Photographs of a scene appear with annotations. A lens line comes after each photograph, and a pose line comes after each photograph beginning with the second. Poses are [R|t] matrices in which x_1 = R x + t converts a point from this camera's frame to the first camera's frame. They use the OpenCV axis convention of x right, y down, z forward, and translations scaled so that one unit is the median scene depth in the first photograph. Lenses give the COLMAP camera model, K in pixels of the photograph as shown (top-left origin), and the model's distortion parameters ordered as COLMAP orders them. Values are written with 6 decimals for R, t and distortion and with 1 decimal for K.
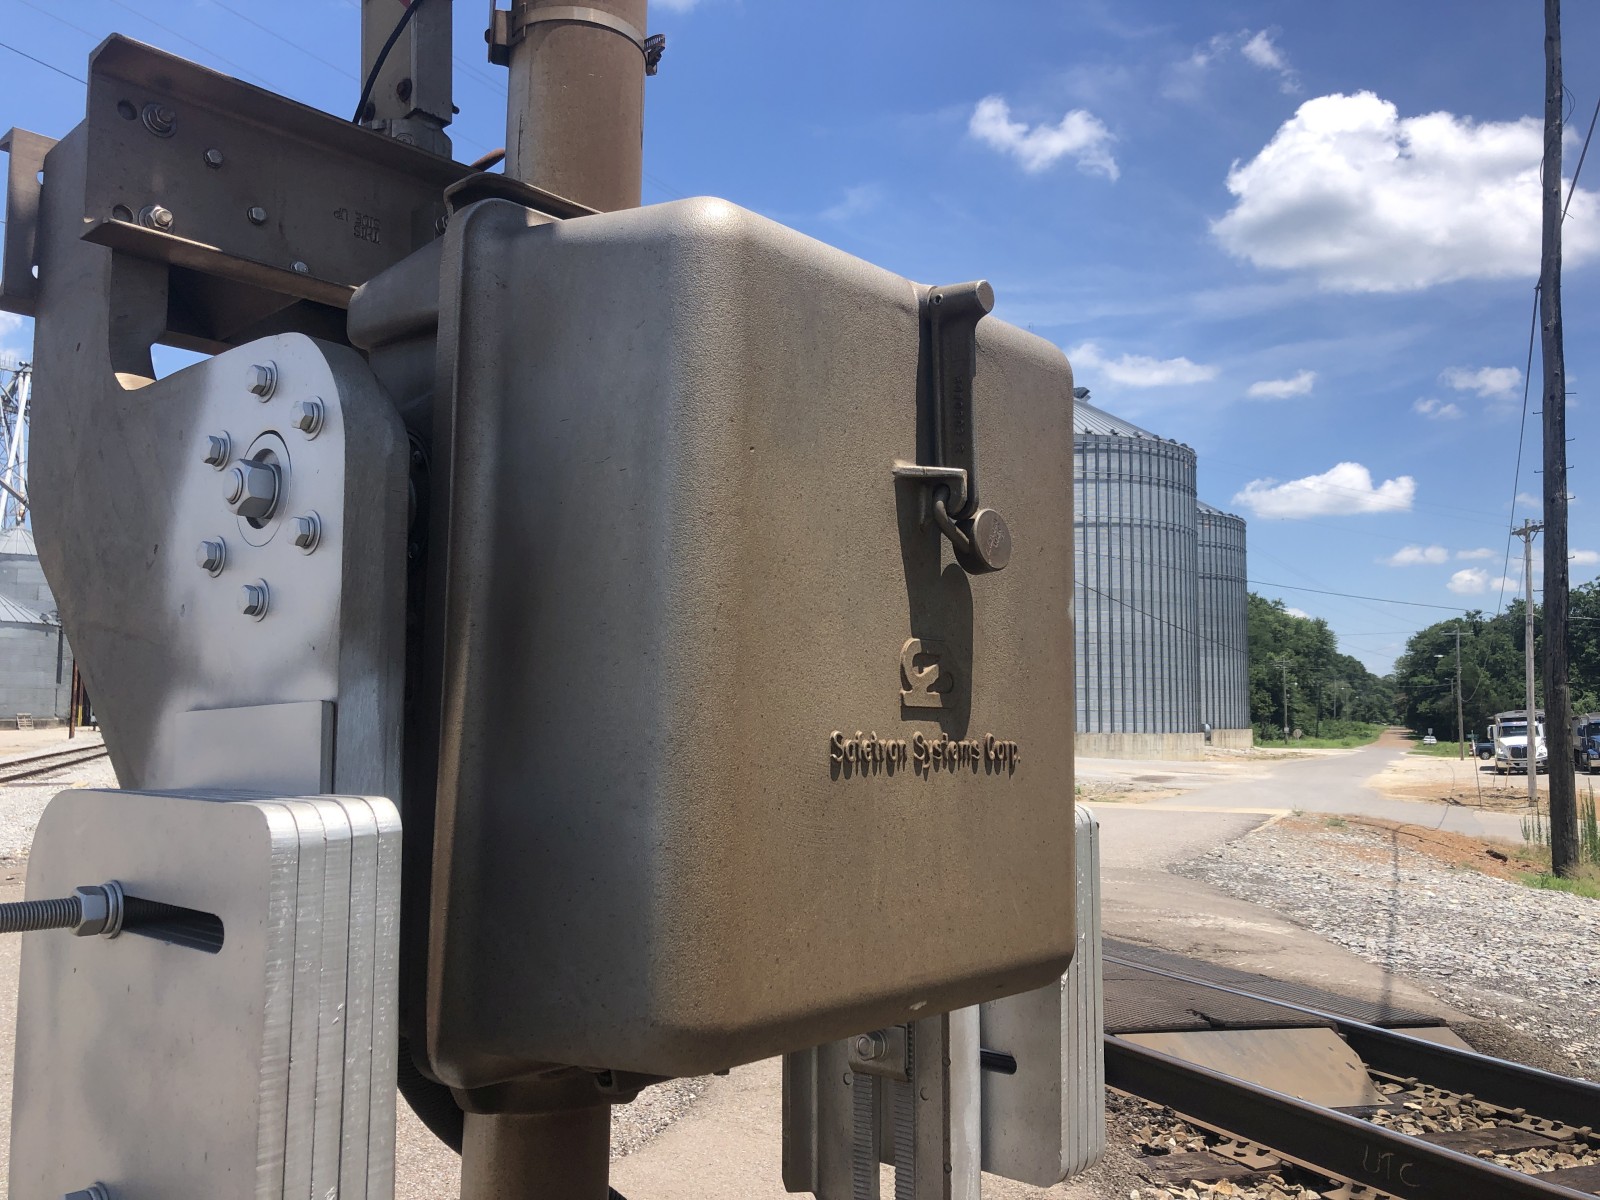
lens RADIAL K [[1296.9, 0, 813.8], [0, 1296.9, 596.0], [0, 0, 1]] dist [0.001171, -0.010825]
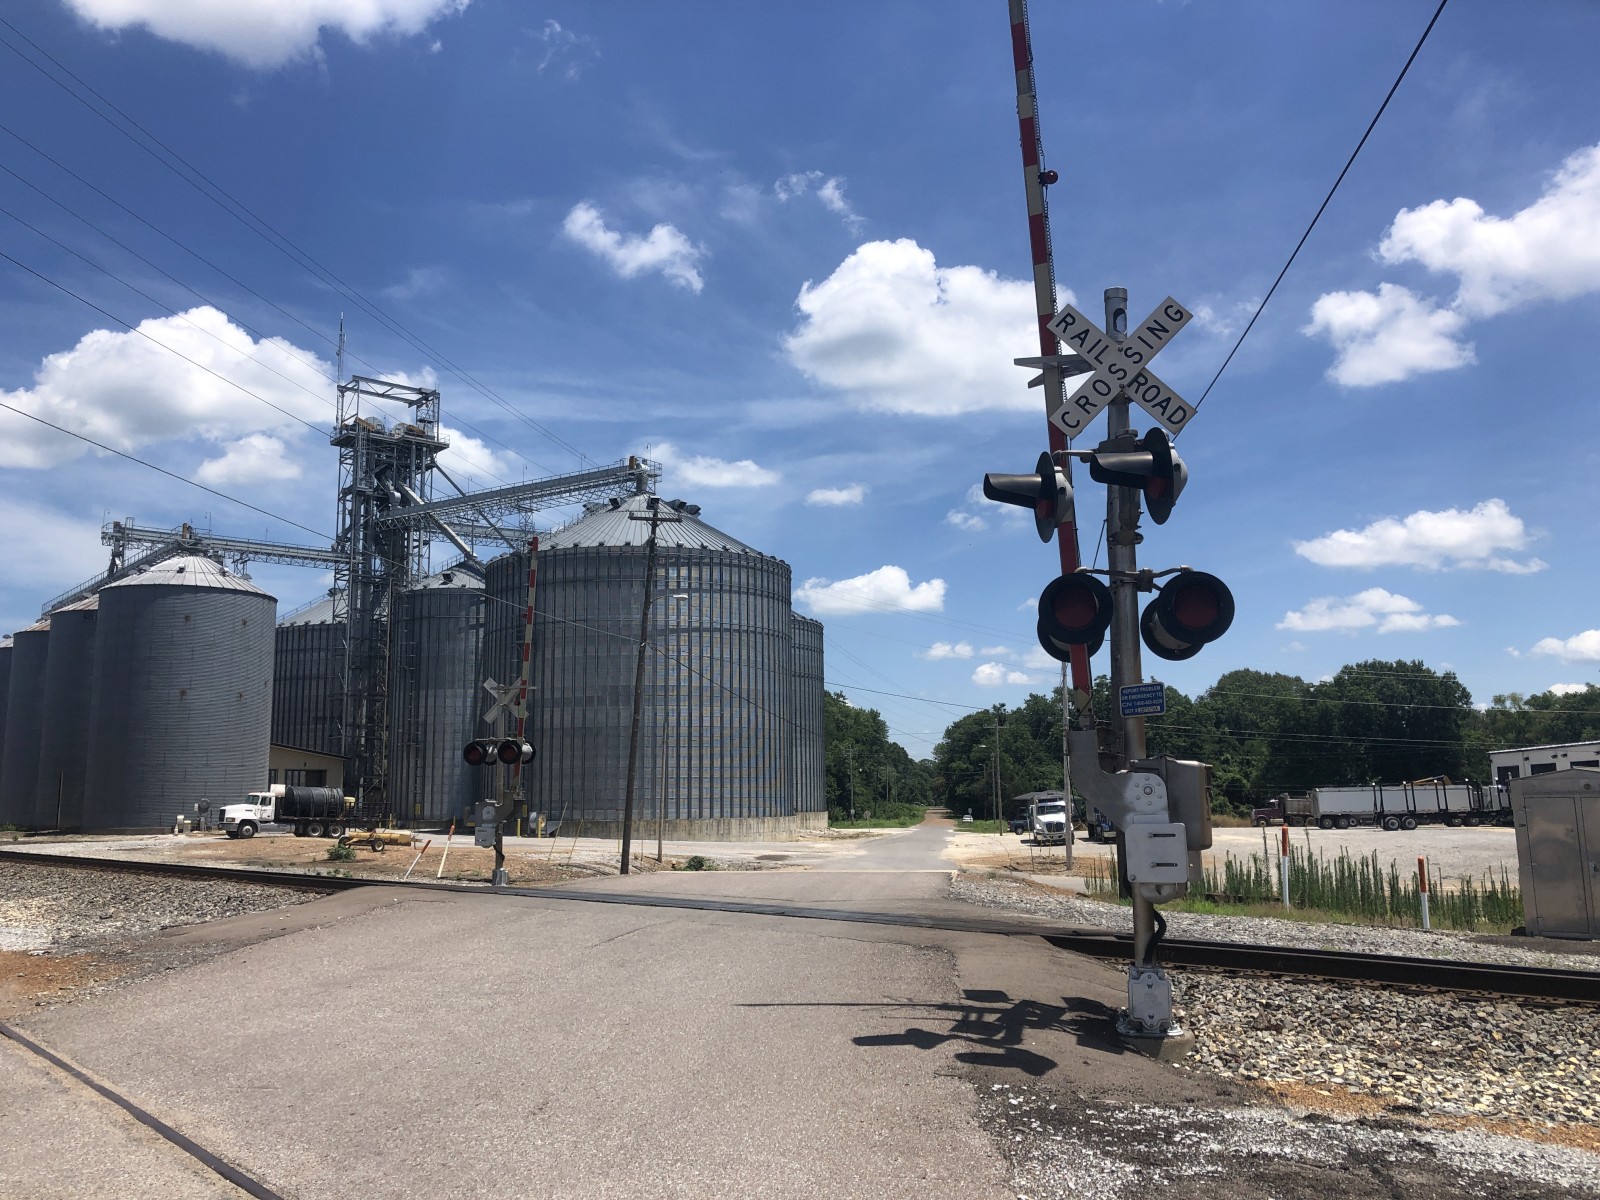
lens RADIAL K [[1304.1, 0, 802.5], [0, 1304.1, 606.4], [0, 0, 1]] dist [0.031956, -0.073353]
pose [[0.946412, 0.029213, 0.321637, -0.034883], [-0.010758, 0.998200, -0.059008, -0.005324], [-0.322782, 0.052385, 0.945022, -0.043878]]
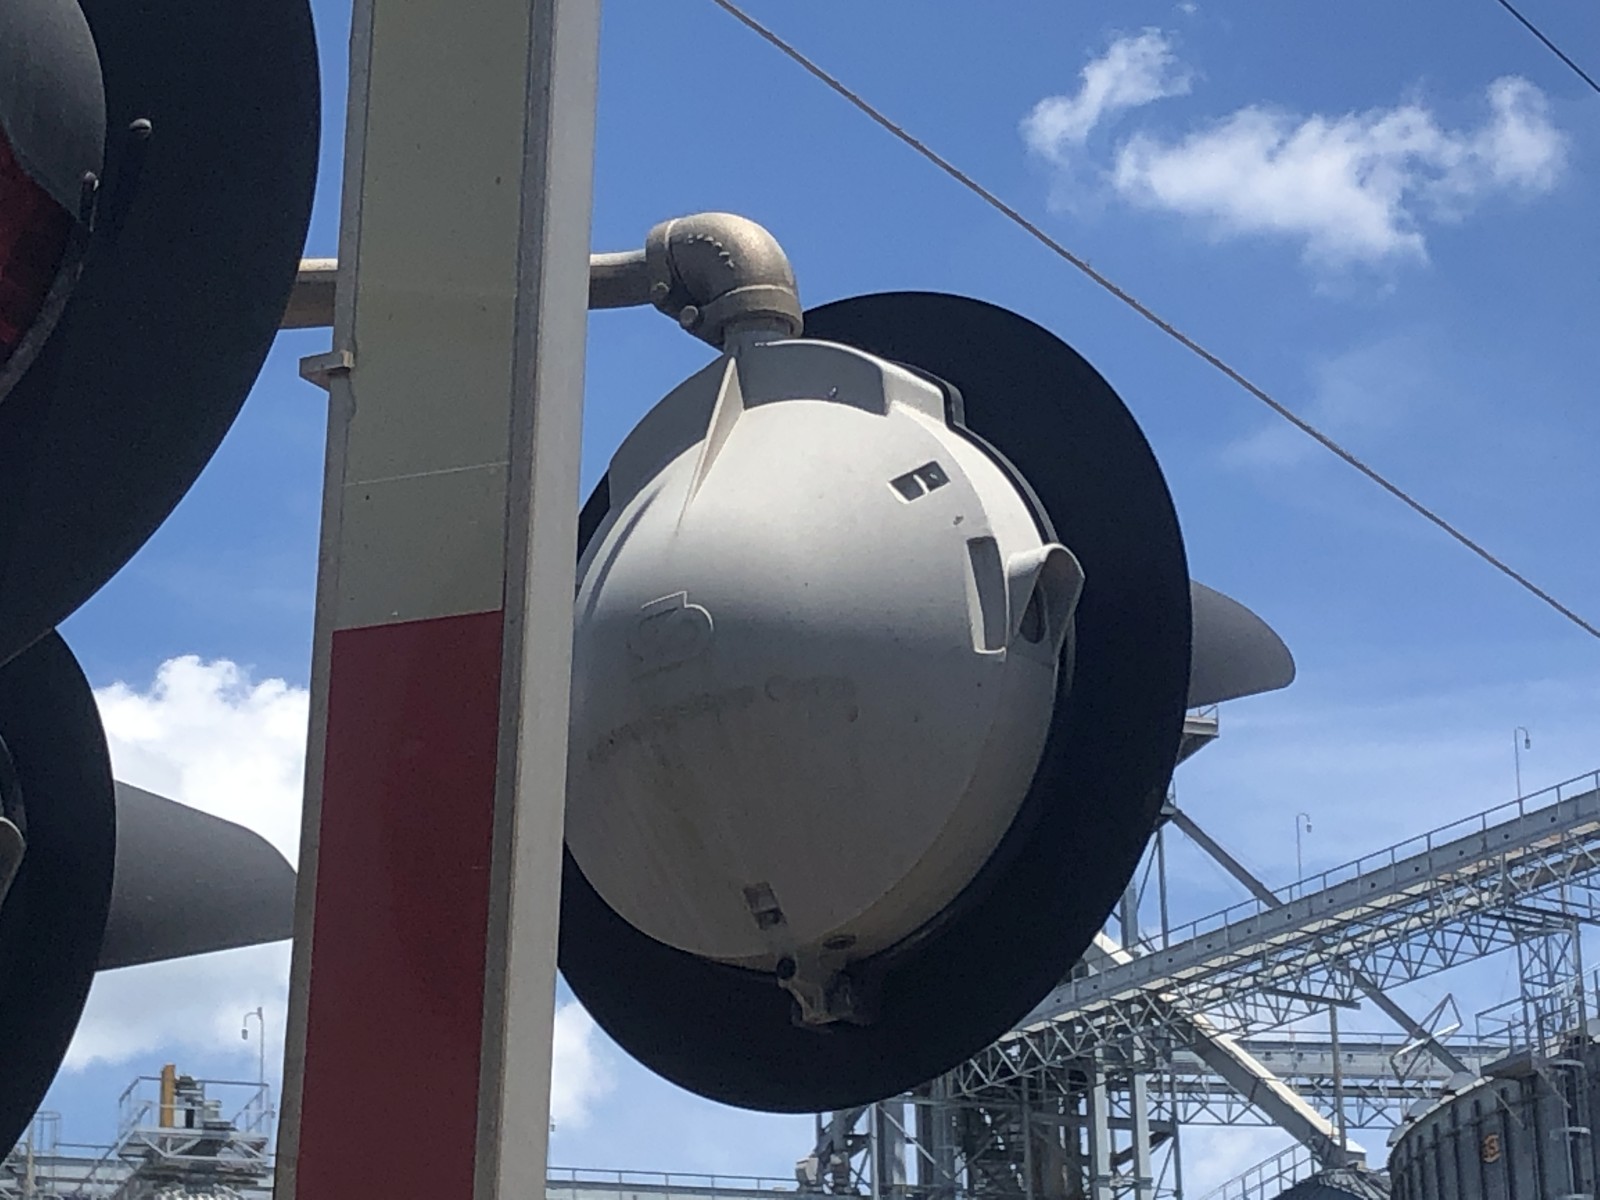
lens RADIAL K [[4480.4, 0, 802.5], [0, 4480.4, 569.7], [0, 0, 1]] dist [0.157726, 1.240114]
pose [[0.997187, -0.051677, -0.054290, -0.010475], [0.035327, 0.962873, -0.267634, 0.008219], [0.066105, 0.264963, 0.961990, 0.103475]]
